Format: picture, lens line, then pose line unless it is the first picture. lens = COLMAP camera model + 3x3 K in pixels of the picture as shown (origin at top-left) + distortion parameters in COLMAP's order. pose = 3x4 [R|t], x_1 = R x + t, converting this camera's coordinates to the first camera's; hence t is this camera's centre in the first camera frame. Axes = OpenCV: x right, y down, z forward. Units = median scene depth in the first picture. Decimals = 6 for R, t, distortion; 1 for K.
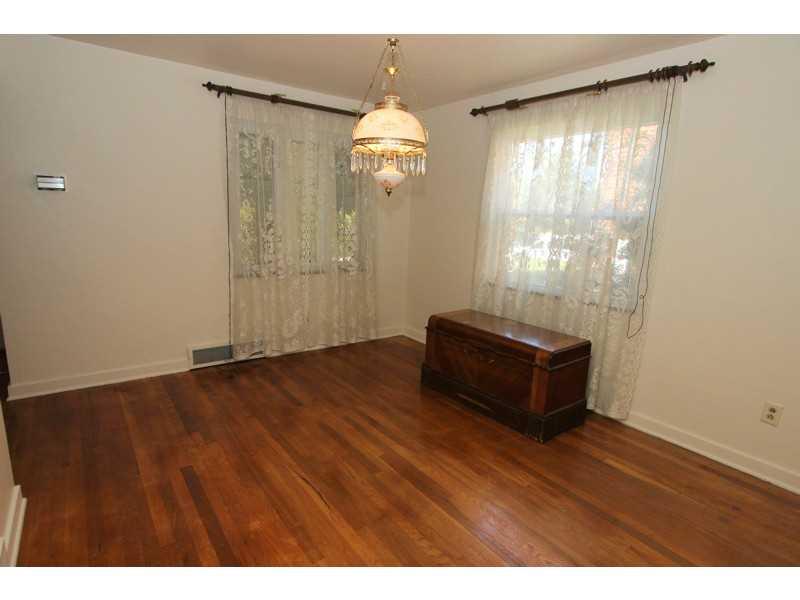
lens RADIAL K [[430.9, 0, 402.1], [0, 430.9, 301.0], [0, 0, 1]] dist [-0.005148, -0.001250]
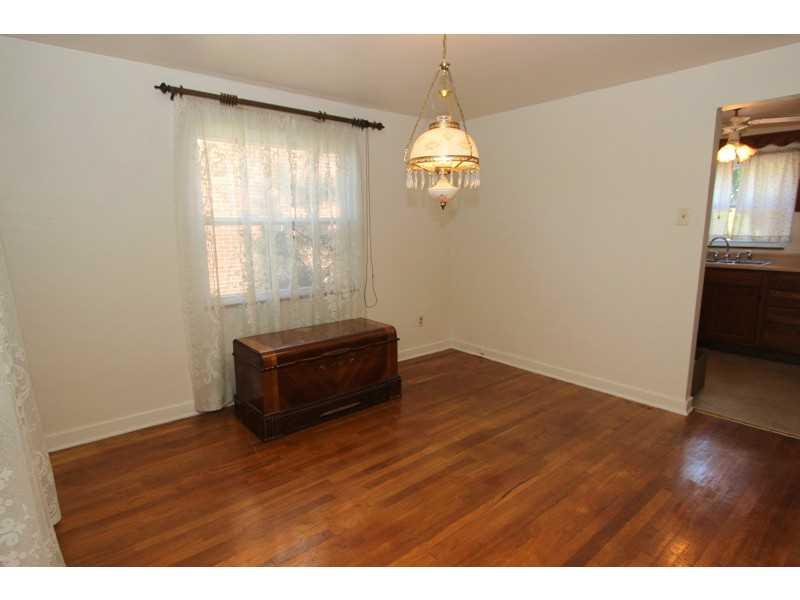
lens RADIAL K [[438.2, 0, 400.0], [0, 438.2, 300.0], [0, 0, 1]] dist [-0.011134, -0.000221]
pose [[-0.046286, -0.205131, 0.977639, -1.012386], [0.204801, 0.955950, 0.210276, -0.252645], [-0.977709, 0.209954, -0.002236, 1.045838]]
